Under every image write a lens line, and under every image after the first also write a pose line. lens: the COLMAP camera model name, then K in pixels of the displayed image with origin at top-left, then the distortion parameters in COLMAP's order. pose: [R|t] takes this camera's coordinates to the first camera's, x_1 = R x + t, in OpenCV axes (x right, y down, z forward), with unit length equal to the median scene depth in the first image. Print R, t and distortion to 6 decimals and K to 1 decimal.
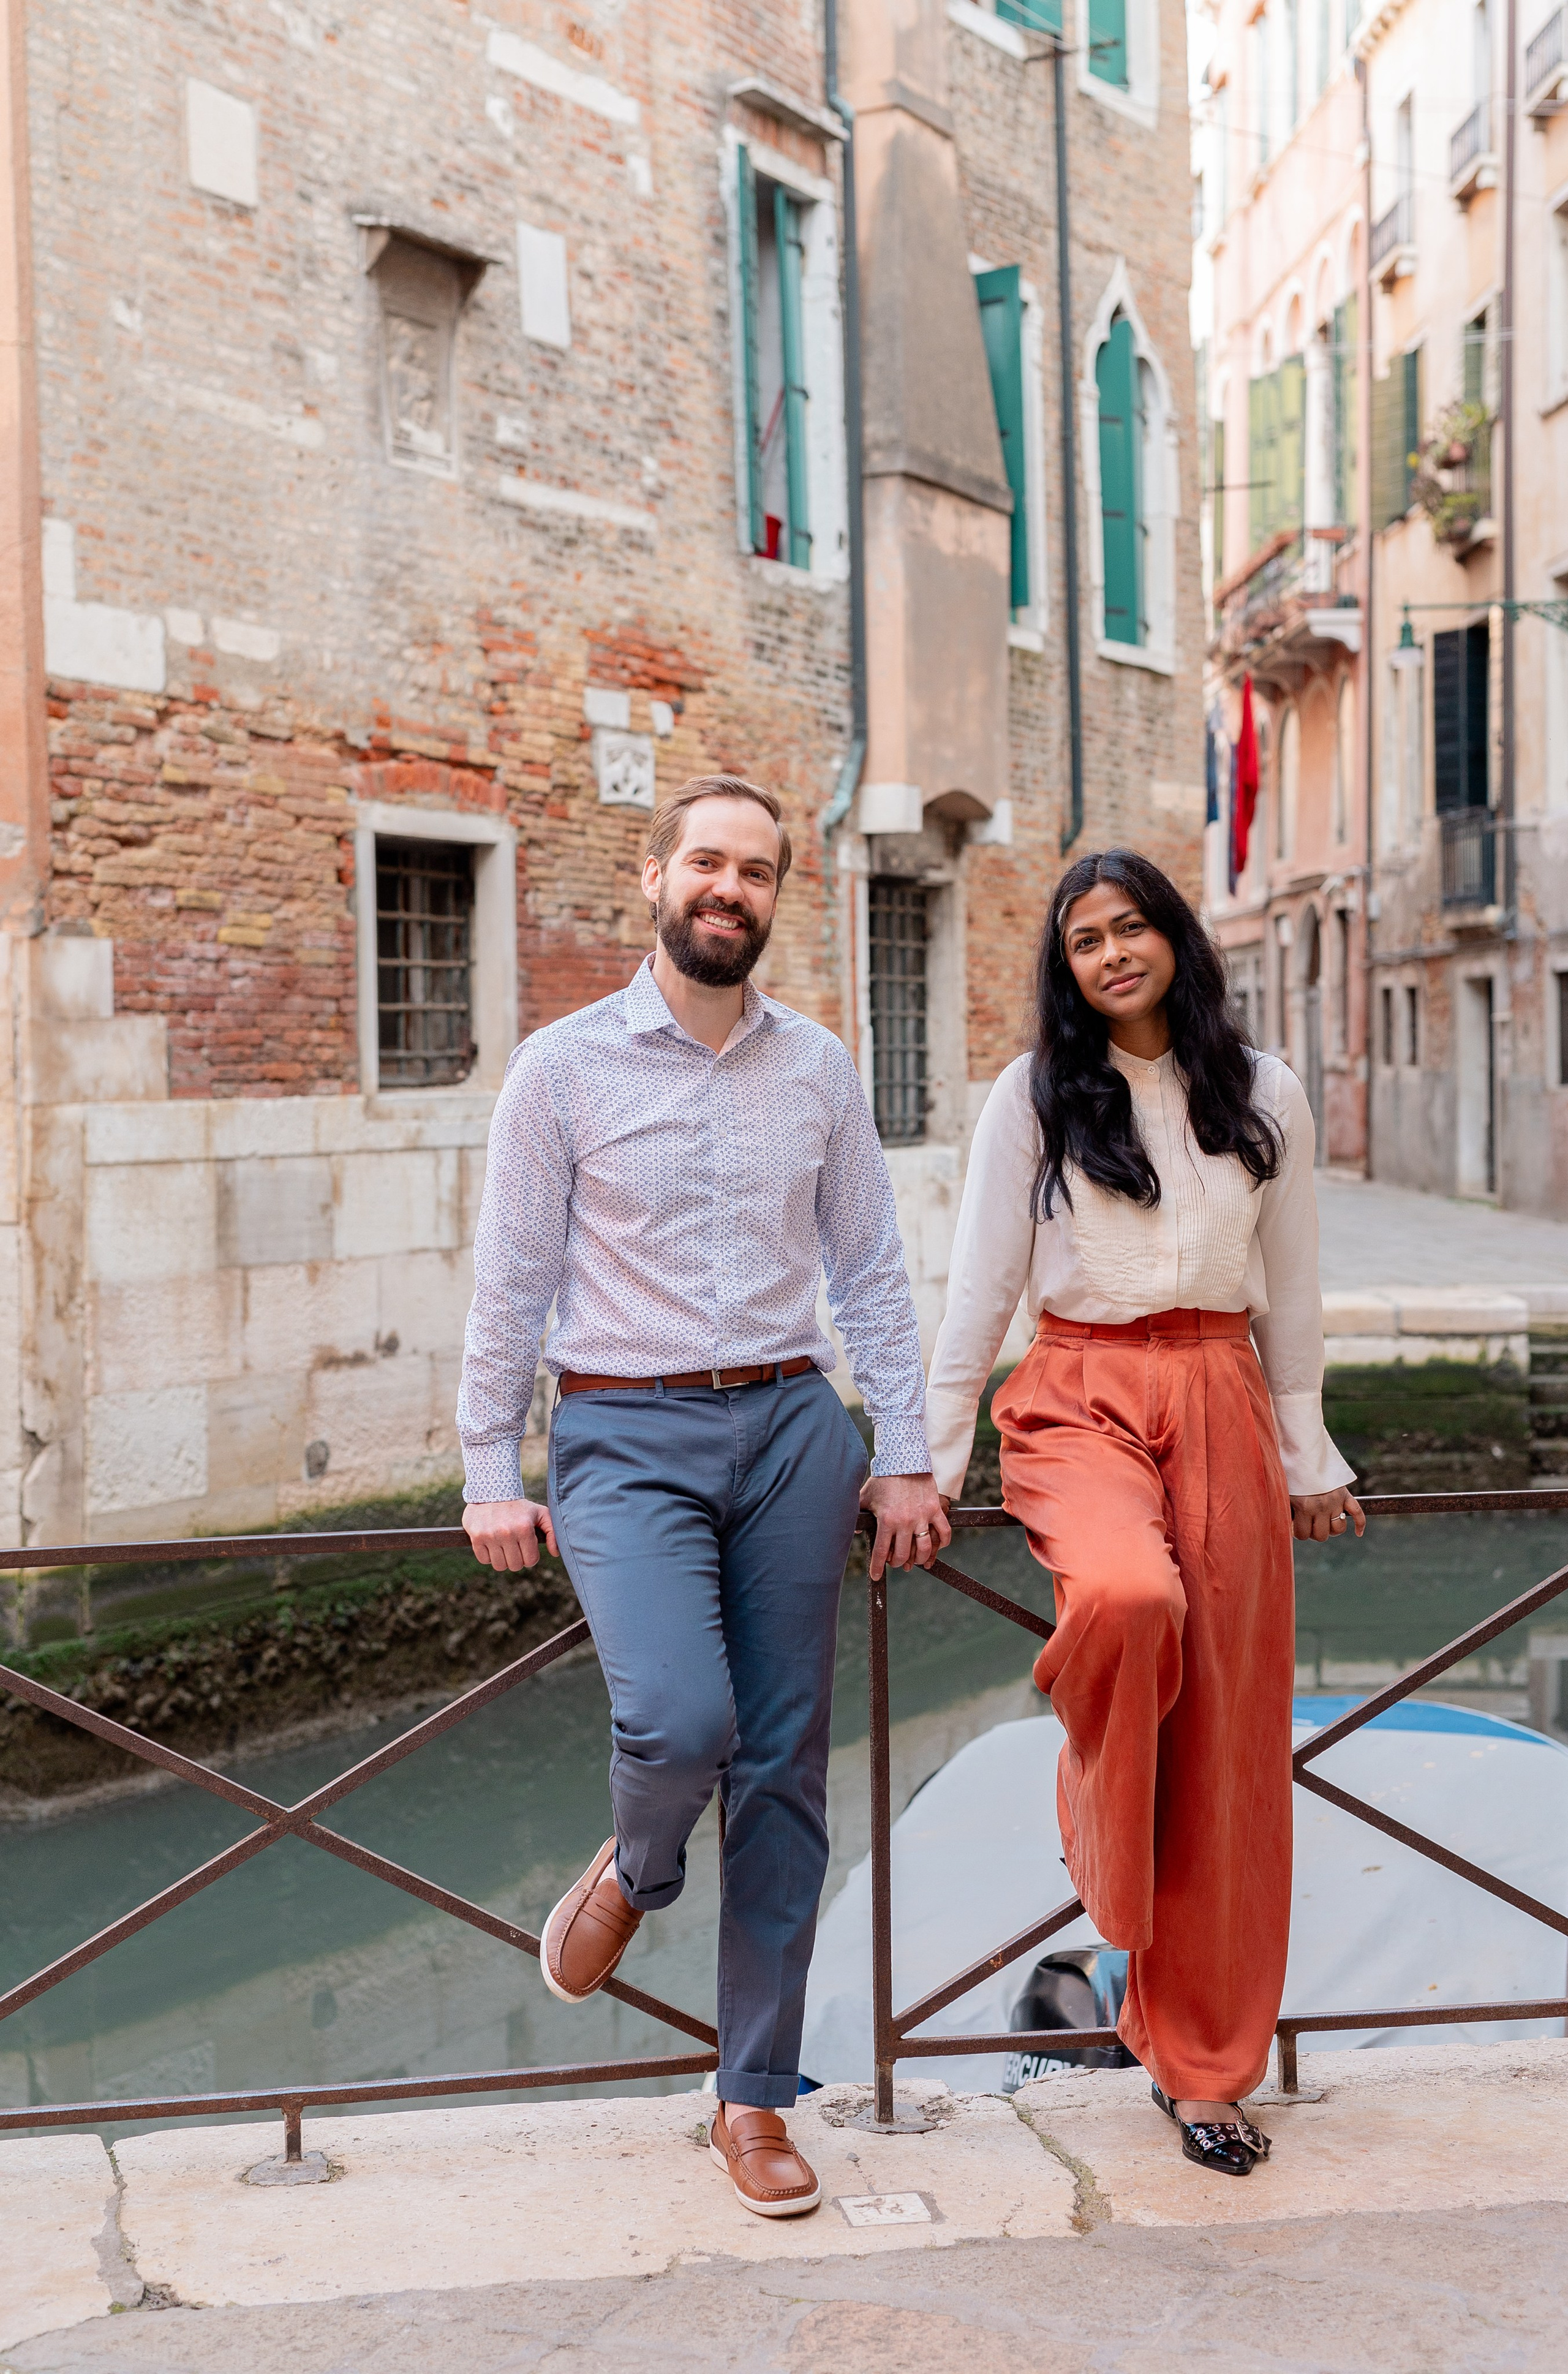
lens RADIAL K [[3480.4, 0, 775.3], [0, 3480.4, 1155.0], [0, 0, 1]] dist [-0.004567, 0.051578]
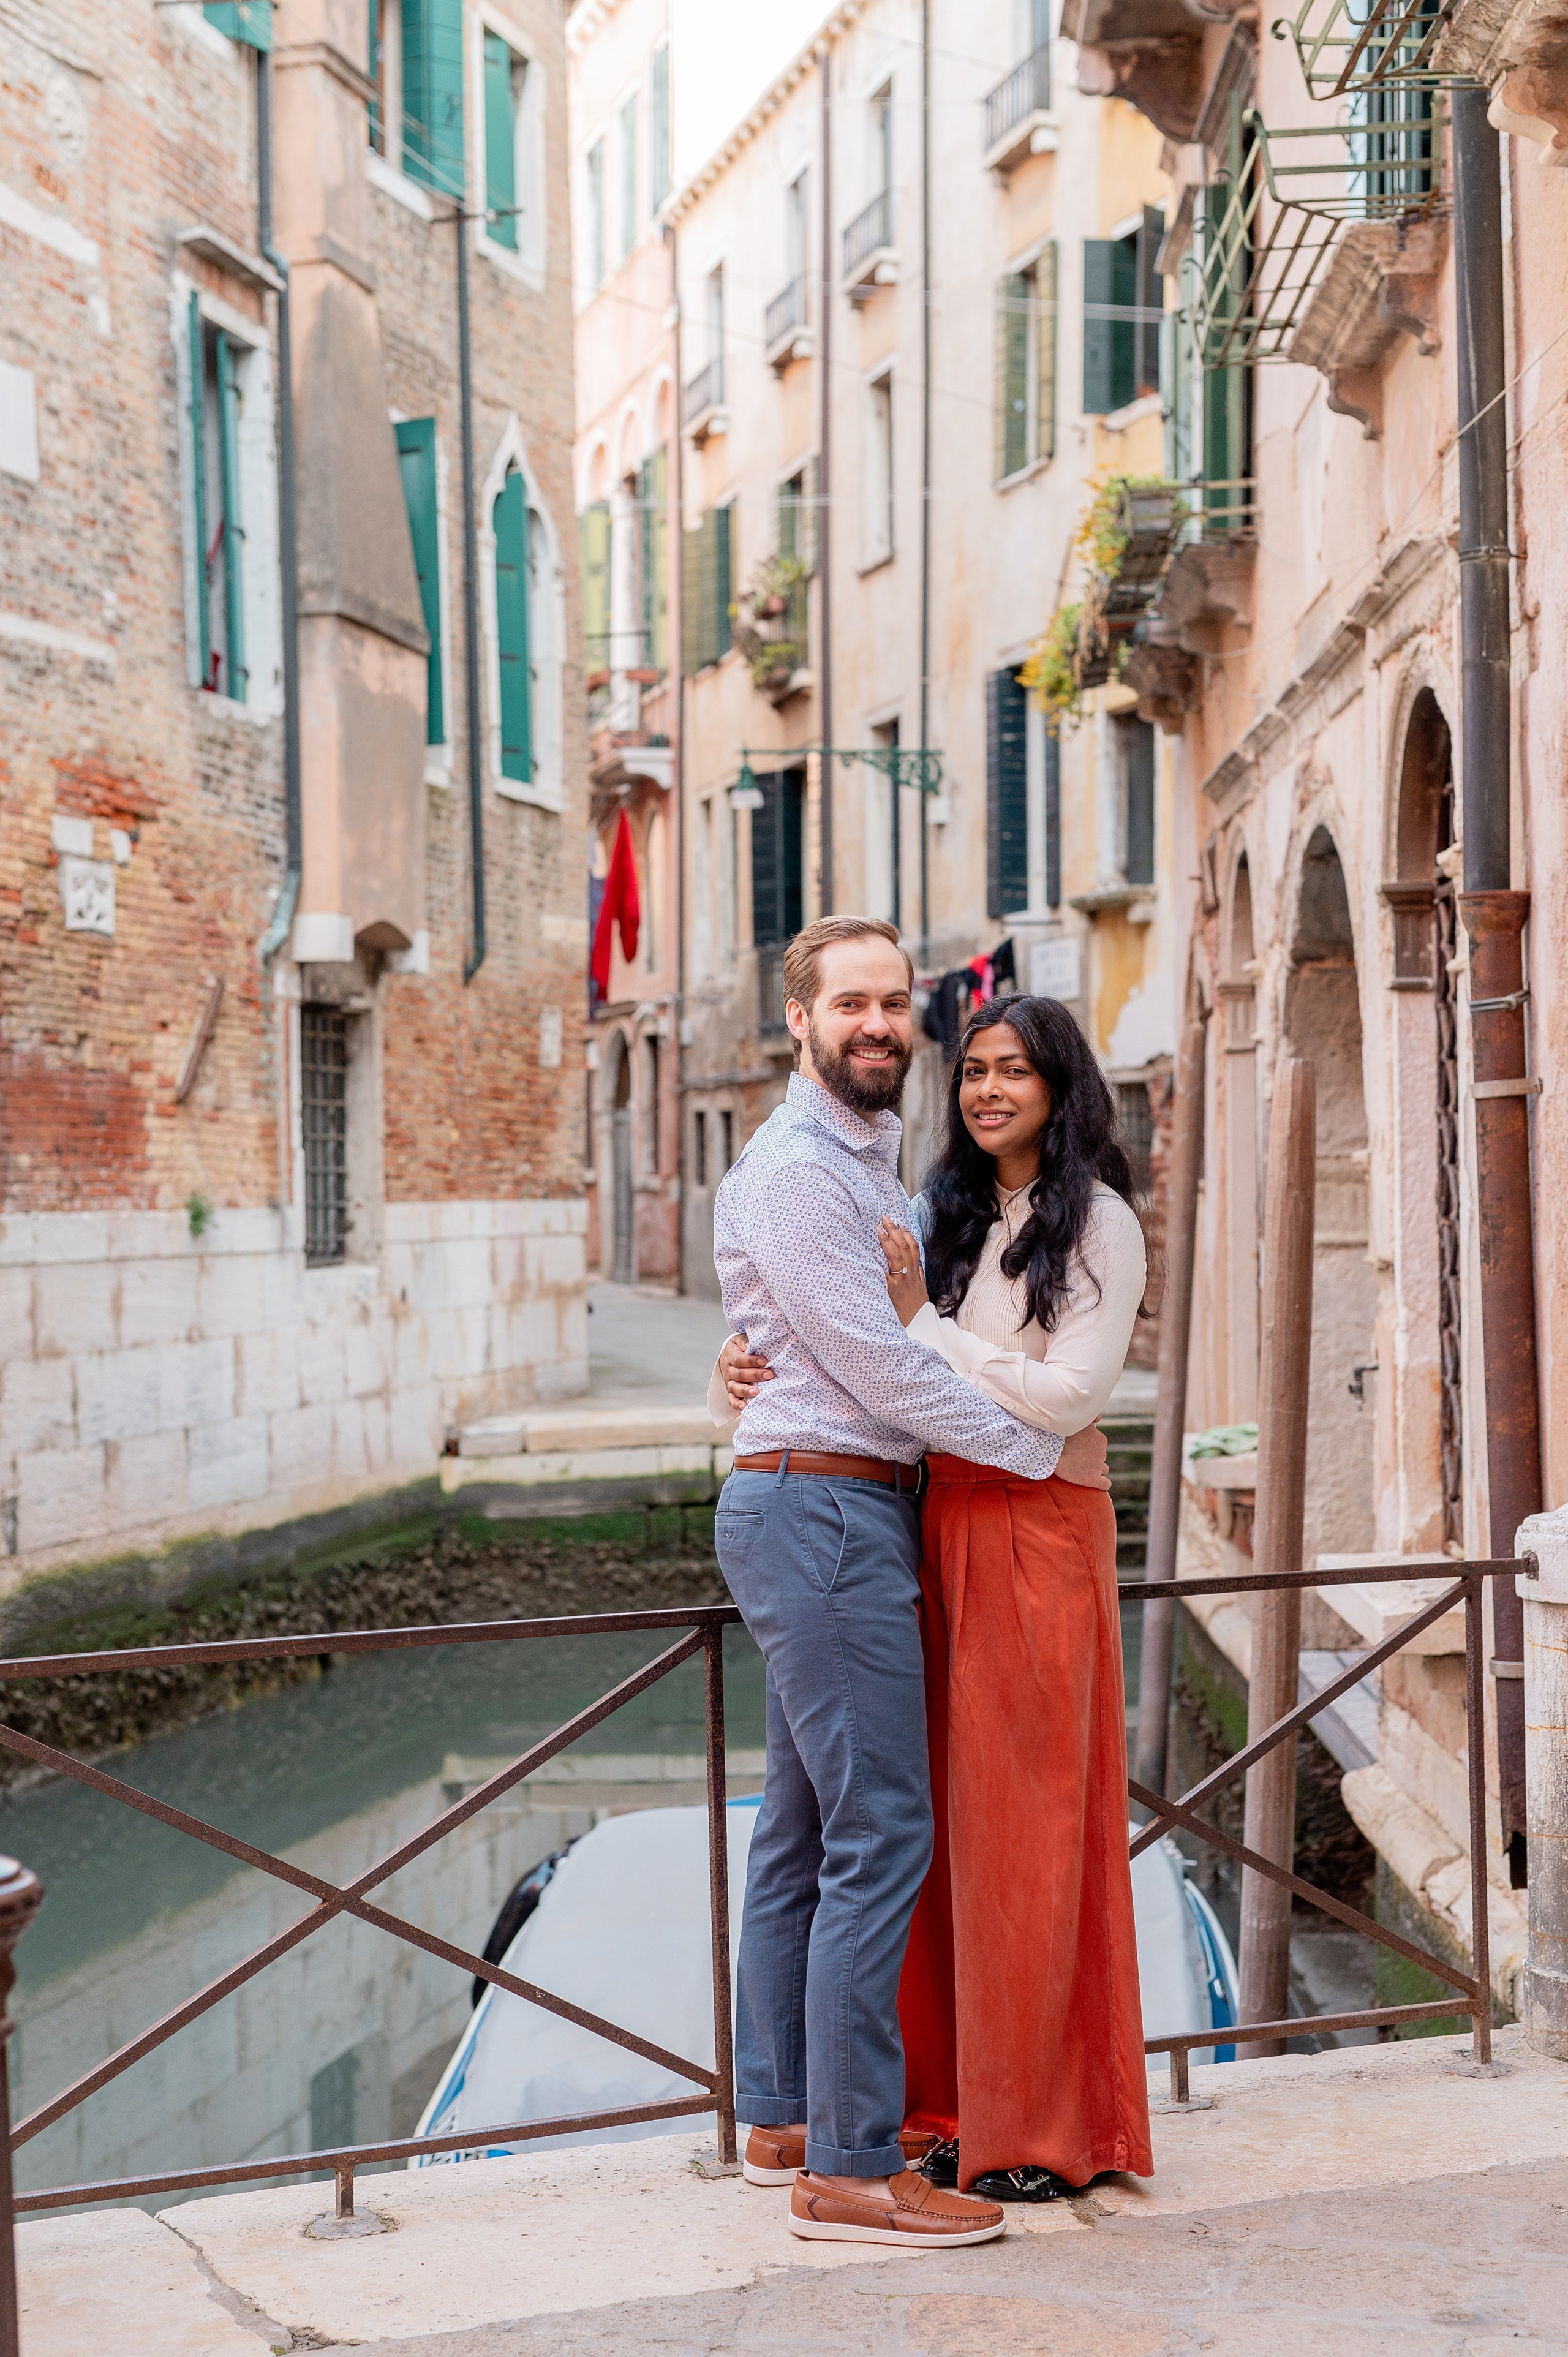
lens RADIAL K [[3479.5, 0, 762.3], [0, 3479.5, 1157.0], [0, 0, 1]] dist [-0.006709, 0.050735]
pose [[0.972548, 0.003718, 0.232671, -0.086474], [0.003892, 0.999473, -0.032242, -0.001270], [-0.232669, 0.032262, 0.972021, -0.028883]]
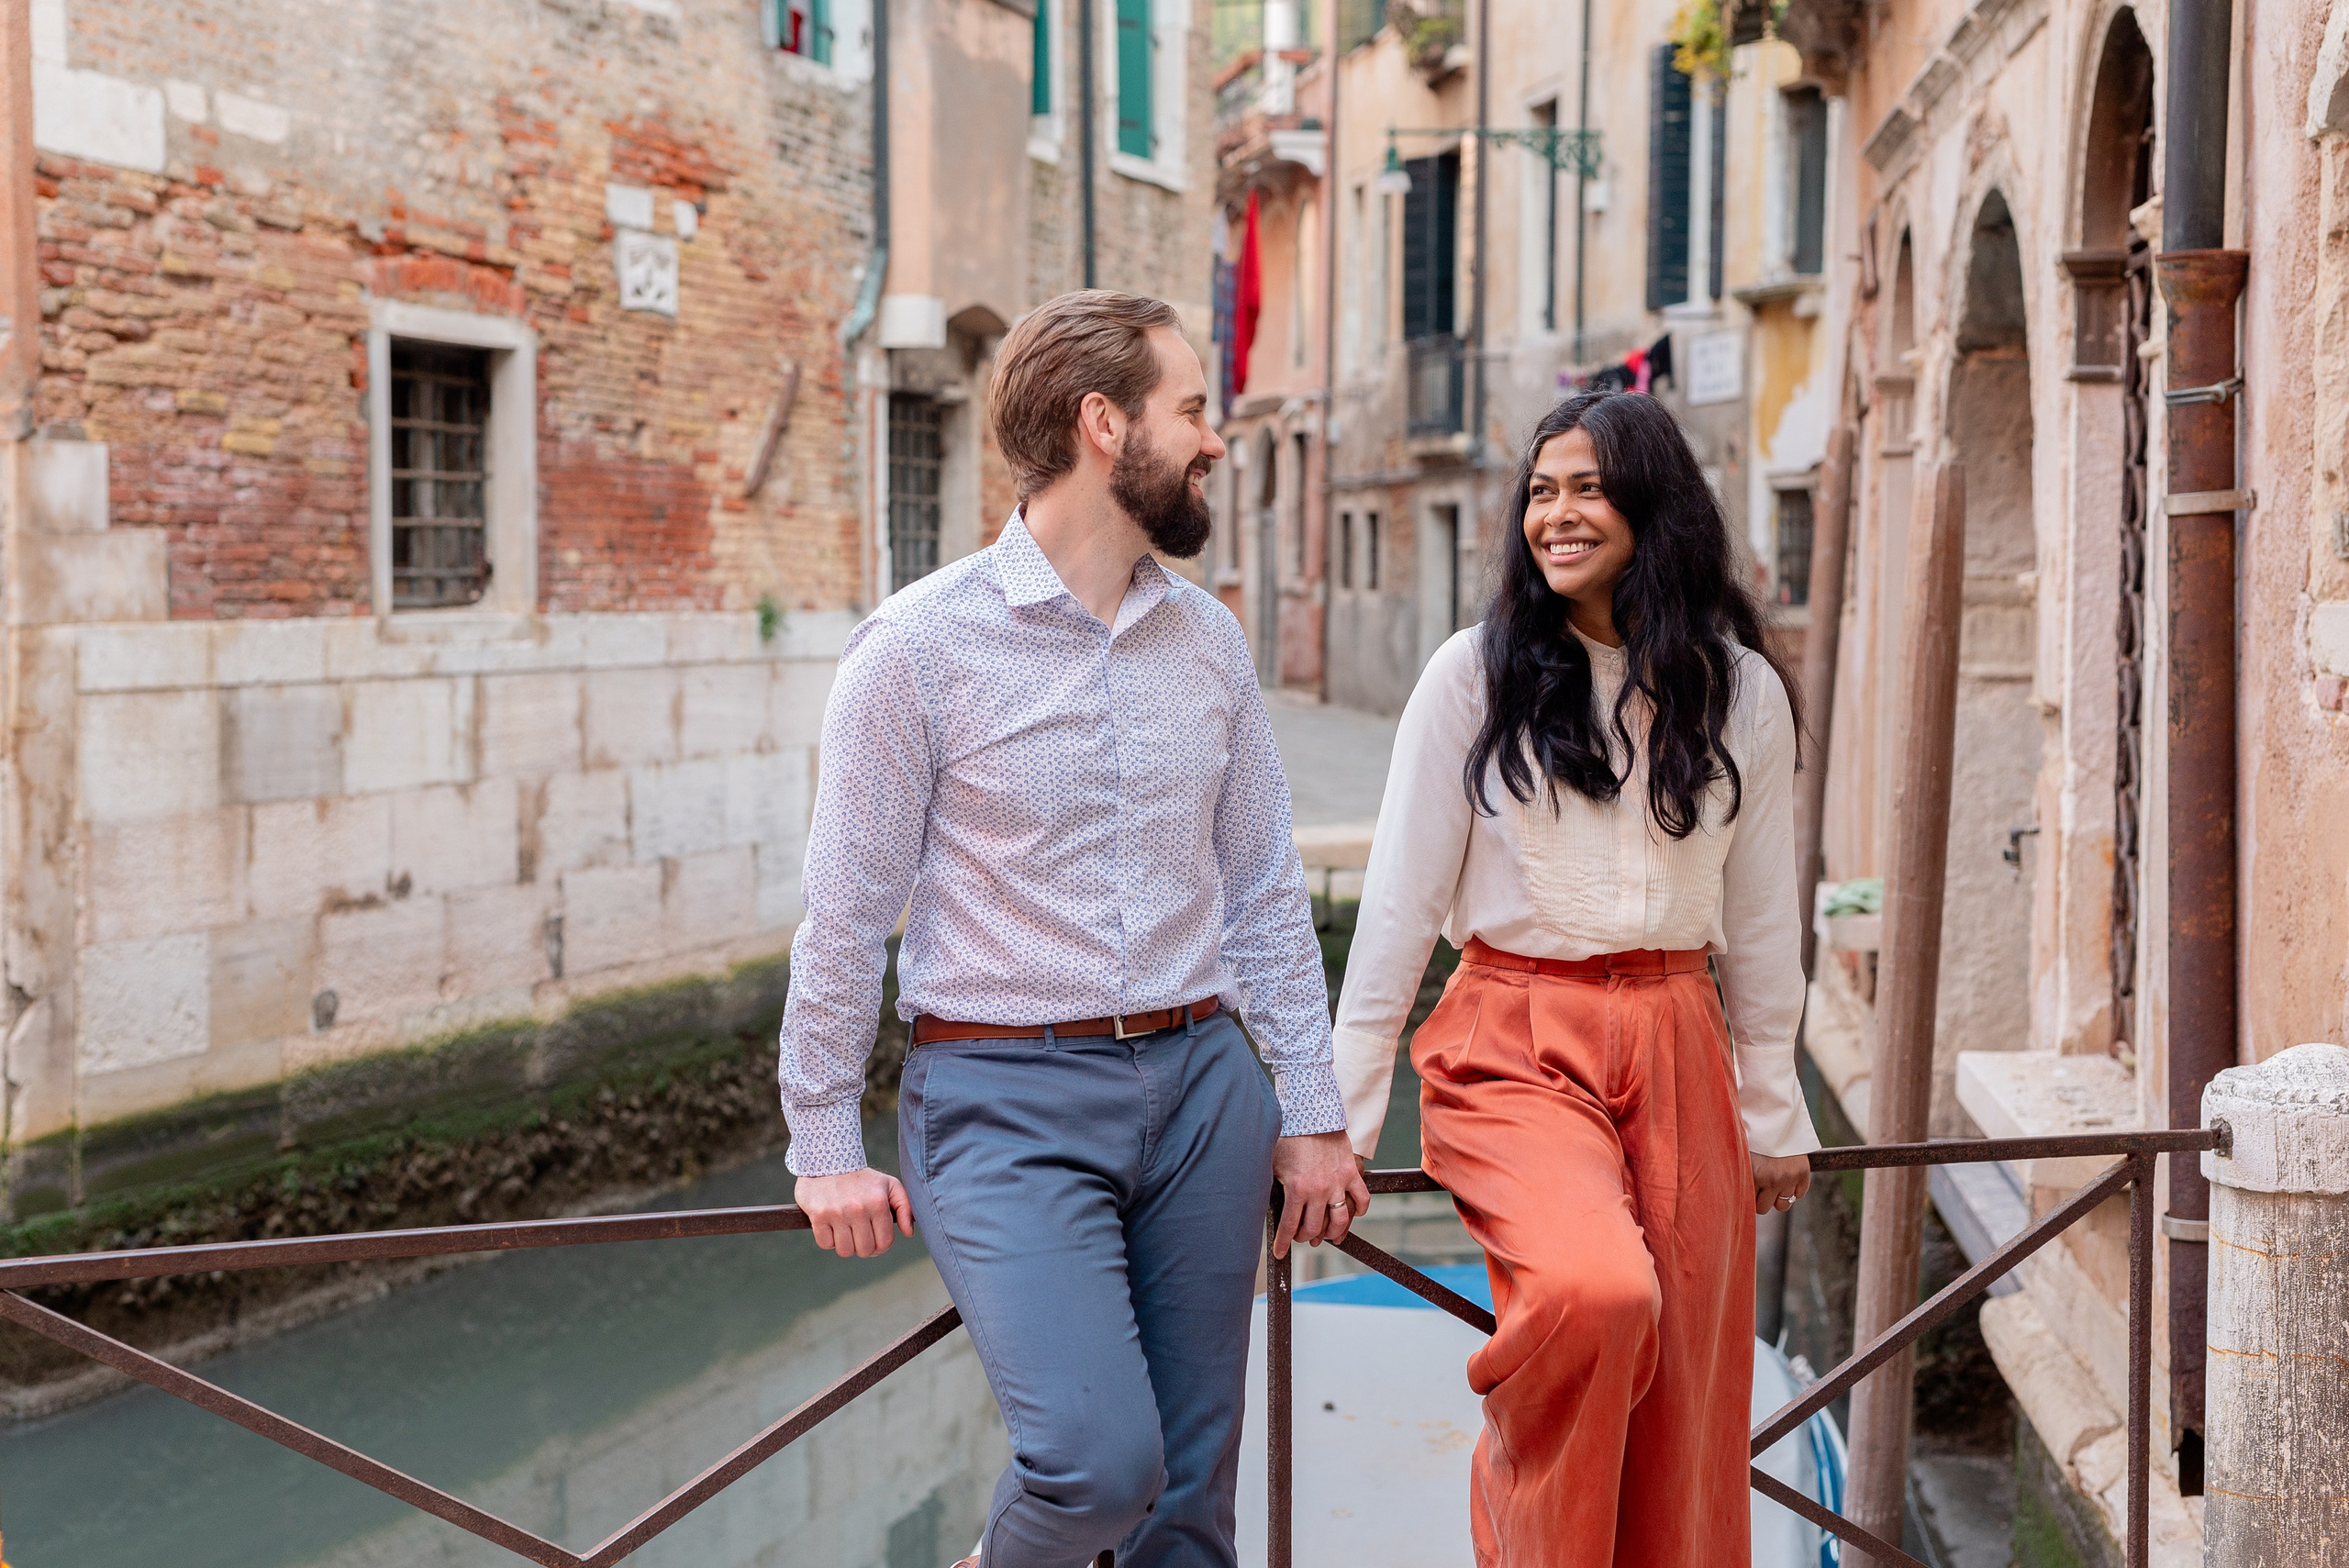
lens RADIAL K [[3388.7, 0, 1148.3], [0, 3388.7, 784.6], [0, 0, 1]] dist [-0.006354, 0.048636]
pose [[0.989249, 0.007842, 0.146031, -0.041263], [-0.013244, 0.999262, 0.036056, -0.007098], [-0.145641, -0.037602, 0.988623, 0.067858]]
